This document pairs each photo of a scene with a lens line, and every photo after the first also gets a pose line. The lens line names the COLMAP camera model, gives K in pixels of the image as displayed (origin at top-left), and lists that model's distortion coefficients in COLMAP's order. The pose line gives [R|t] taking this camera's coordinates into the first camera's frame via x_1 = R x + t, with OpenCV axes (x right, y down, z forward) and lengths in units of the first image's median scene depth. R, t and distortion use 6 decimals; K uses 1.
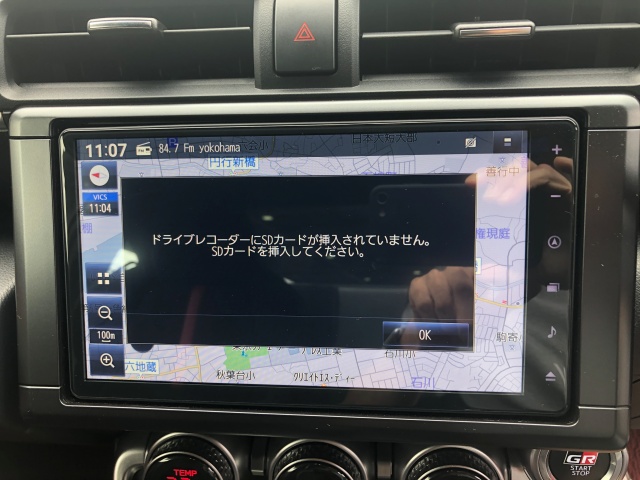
lens RADIAL K [[640.5, 0, 319.9], [0, 640.5, 228.3], [0, 0, 1]] dist [-0.015426, -0.001734]
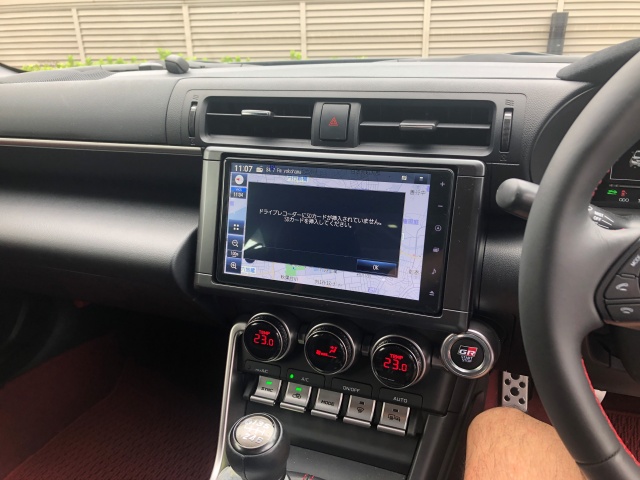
lens RADIAL K [[530.2, 0, 320.0], [0, 530.2, 240.0], [0, 0, 1]] dist [0.006629, -0.014834]
pose [[0.970069, 0.106247, -0.218351, 0.345301], [-0.109686, 0.993960, -0.003653, 0.100168], [0.216644, 0.027494, 0.975863, -0.714720]]
